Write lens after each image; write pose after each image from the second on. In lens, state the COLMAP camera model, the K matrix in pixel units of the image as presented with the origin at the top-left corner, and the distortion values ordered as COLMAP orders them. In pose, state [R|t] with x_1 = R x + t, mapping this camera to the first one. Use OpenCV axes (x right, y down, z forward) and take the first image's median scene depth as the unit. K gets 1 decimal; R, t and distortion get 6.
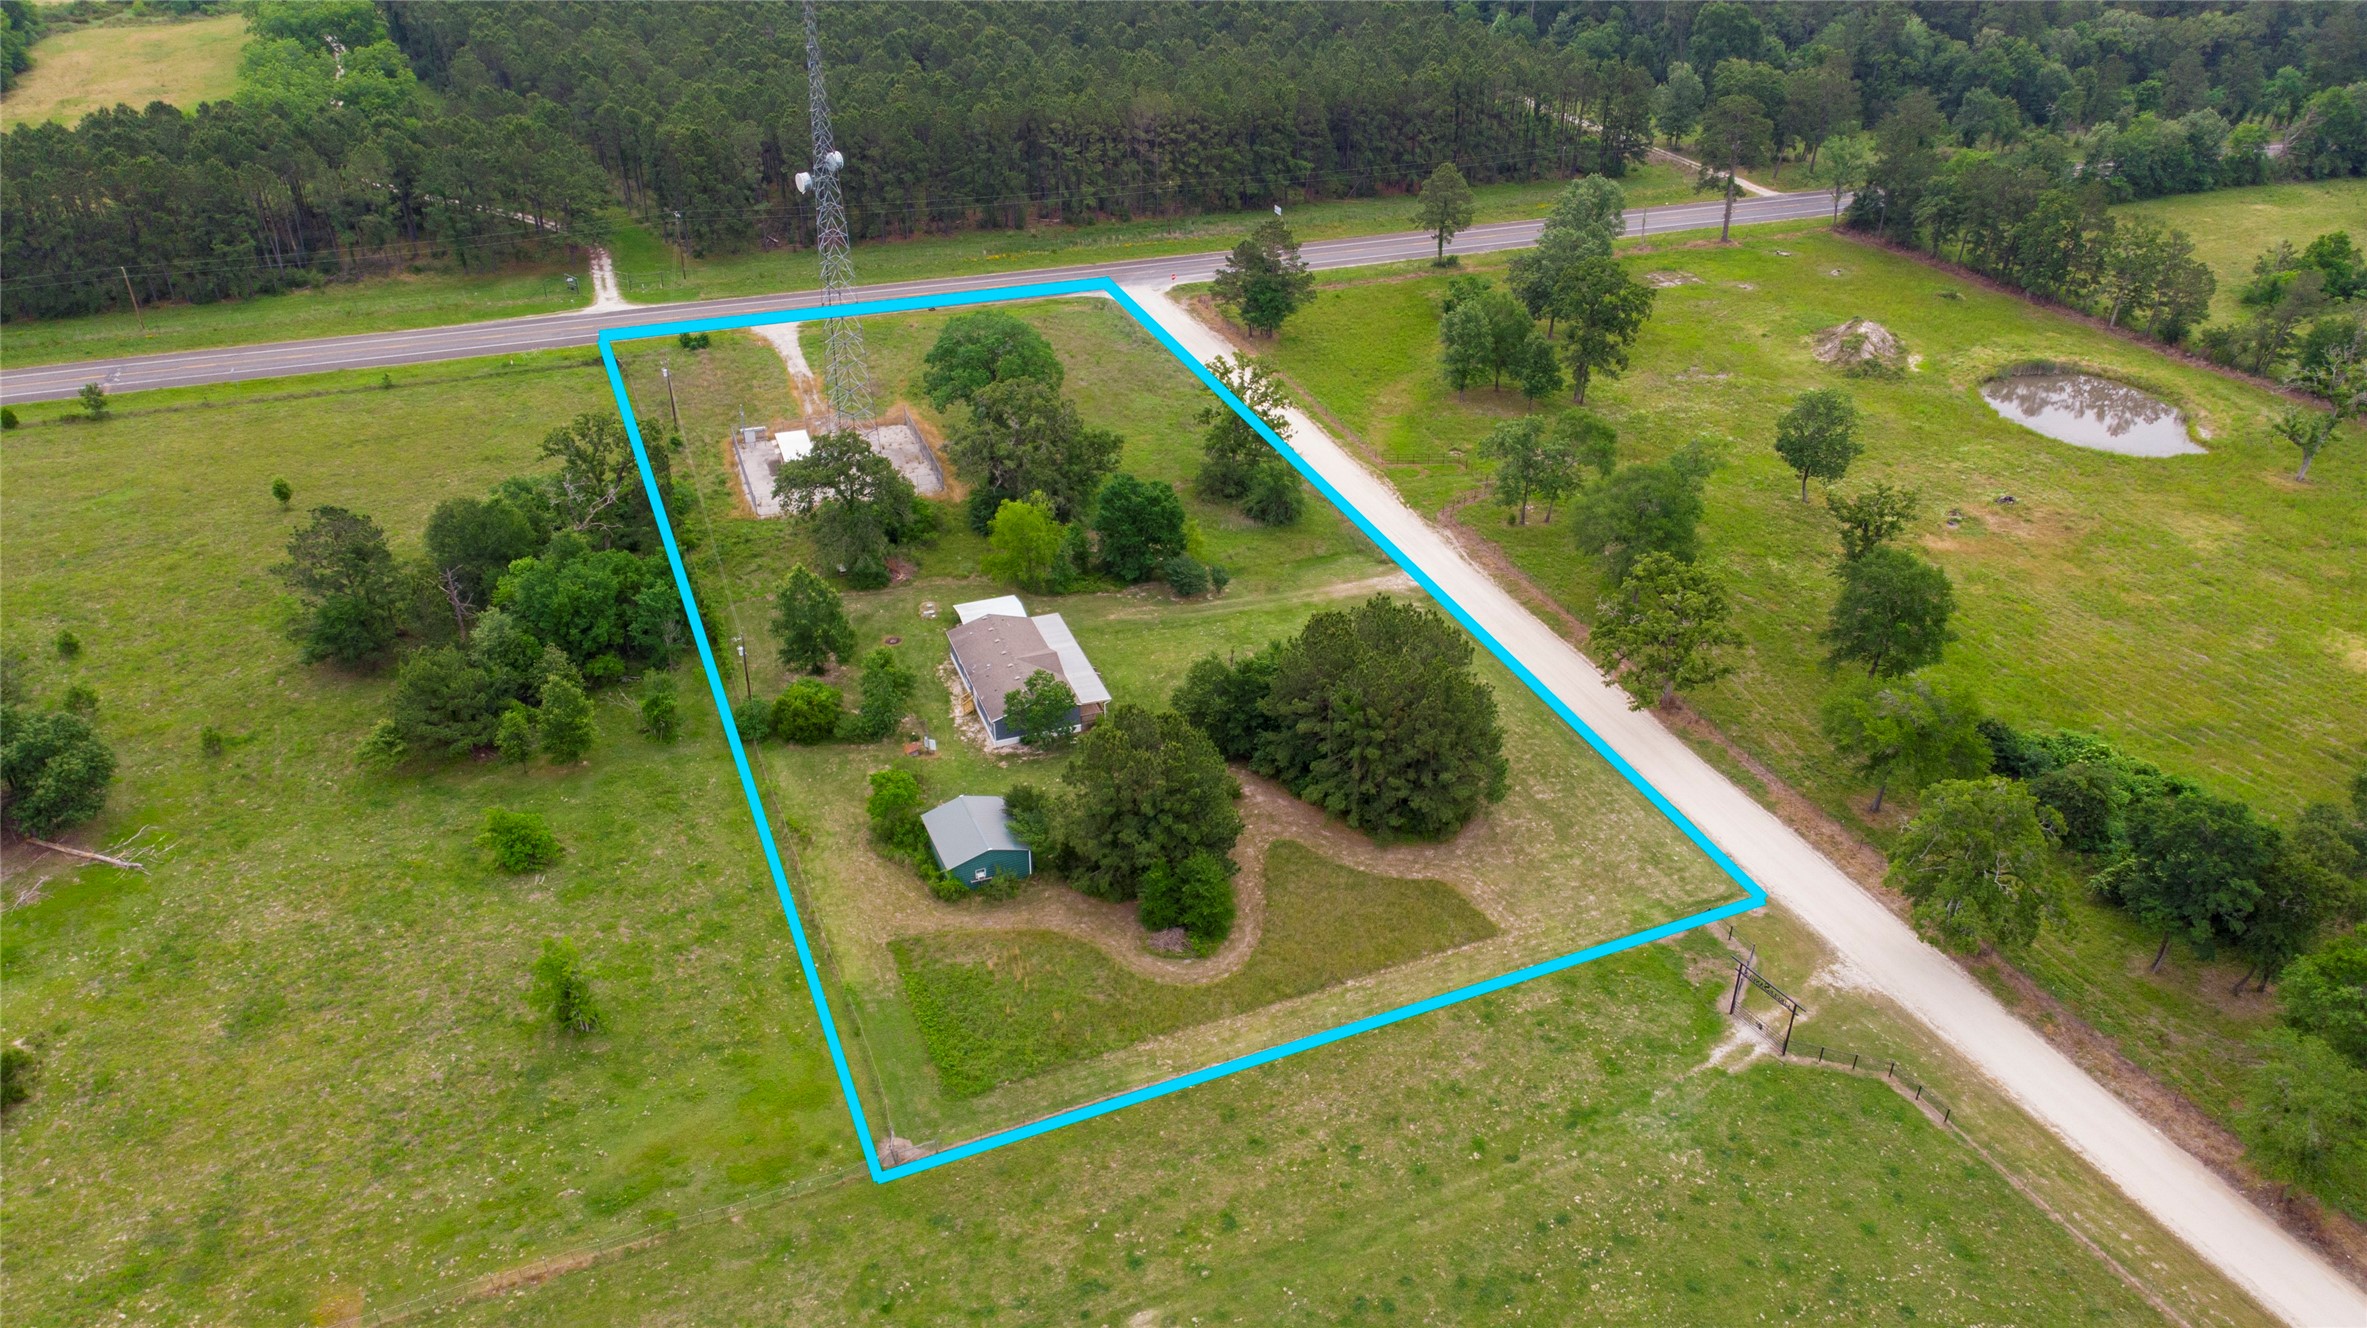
lens RADIAL K [[1731.1, 0, 1183.5], [0, 1731.1, 664.0], [0, 0, 1]] dist [0.009621, 0.052414]
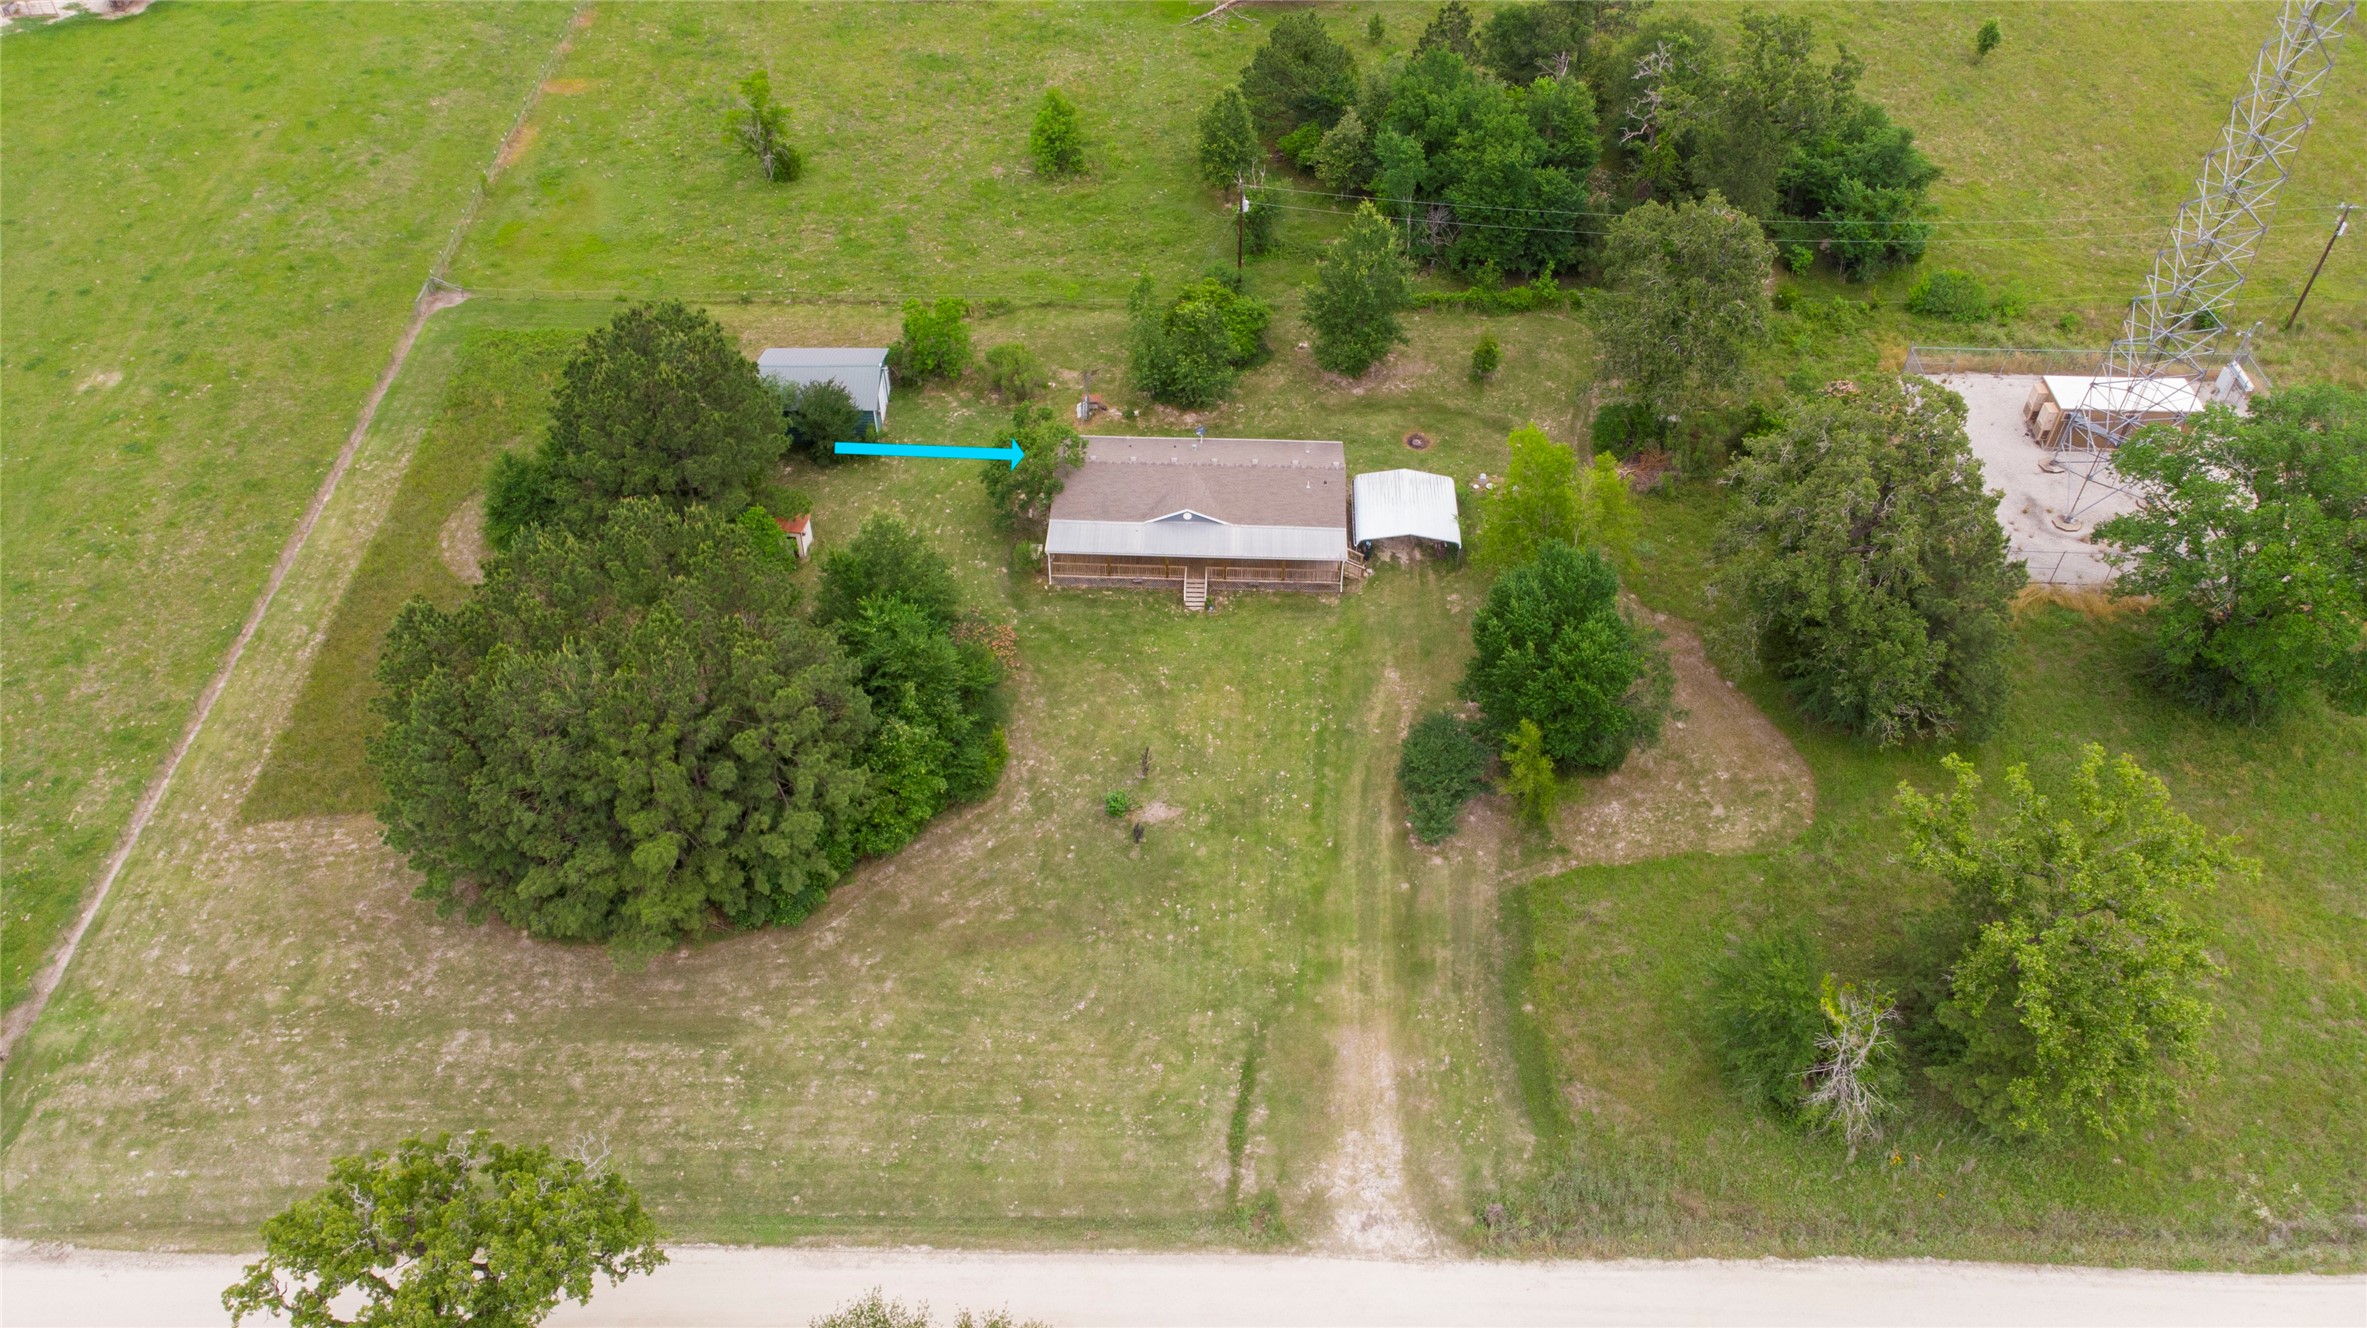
lens RADIAL K [[1731.1, 0, 1183.5], [0, 1731.1, 664.0], [0, 0, 1]] dist [0.009621, 0.052414]
pose [[-0.374482, 0.628237, -0.681969, 0.362718], [-0.481976, 0.496432, 0.721980, -0.404045], [0.792125, 0.599061, 0.116890, 0.927348]]
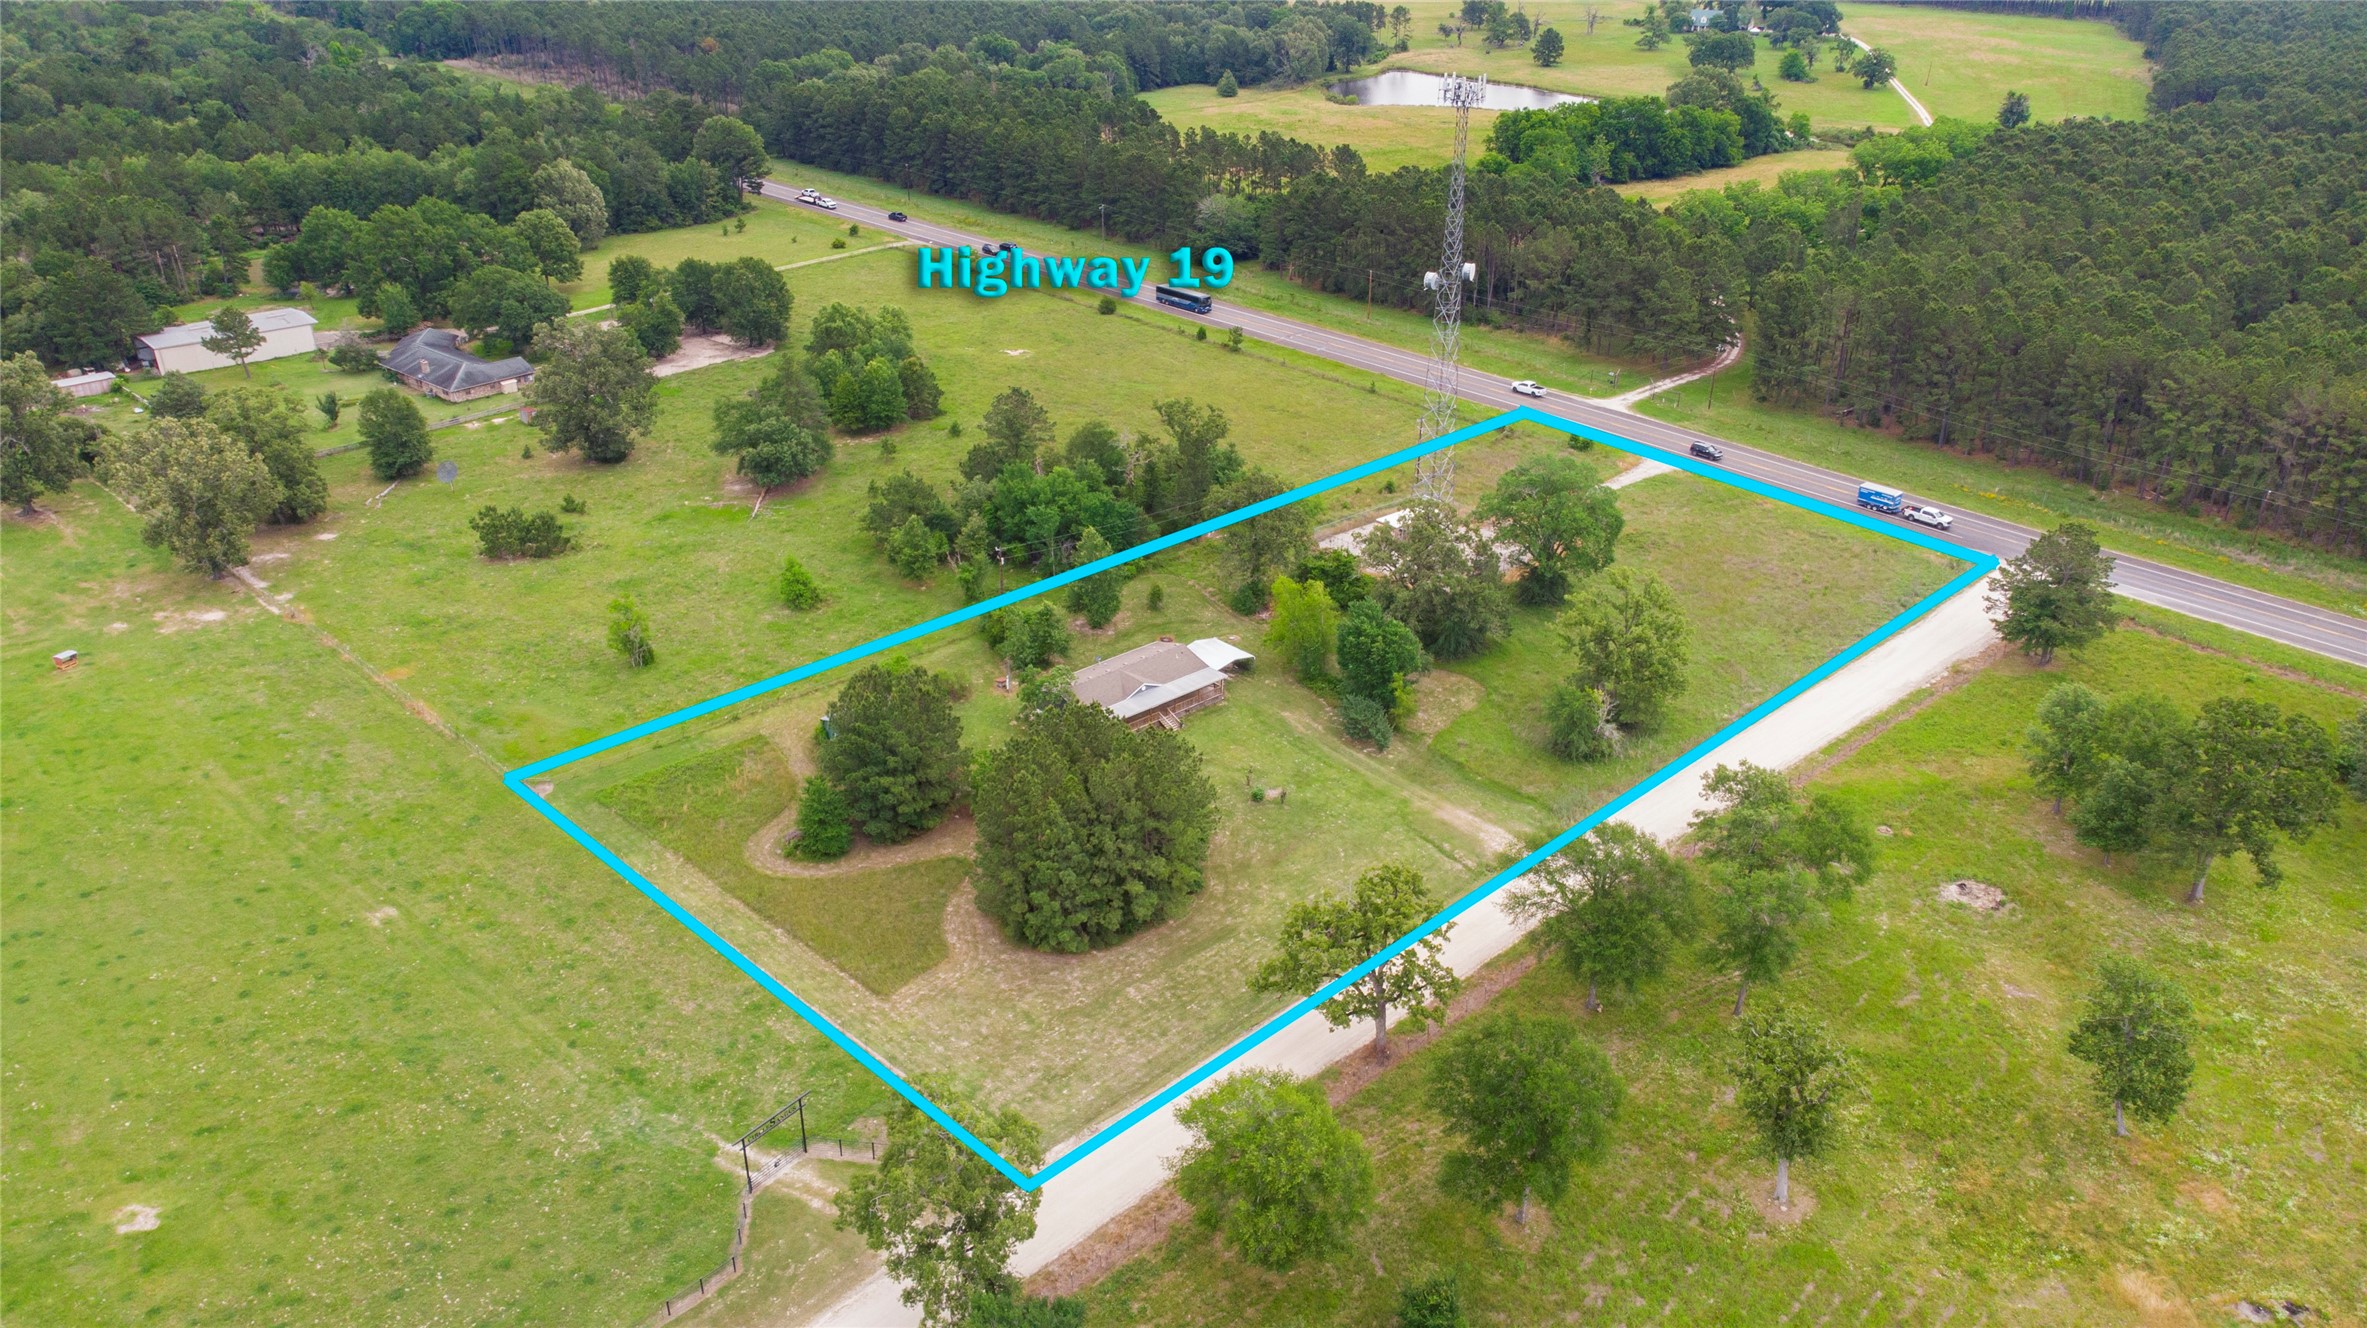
lens RADIAL K [[1731.1, 0, 1183.5], [0, 1731.1, 664.0], [0, 0, 1]] dist [0.009621, 0.052414]
pose [[0.376245, 0.404983, -0.833324, 0.809357], [-0.478584, 0.855083, 0.199478, -0.238046], [0.793346, 0.323763, 0.515539, 0.438824]]
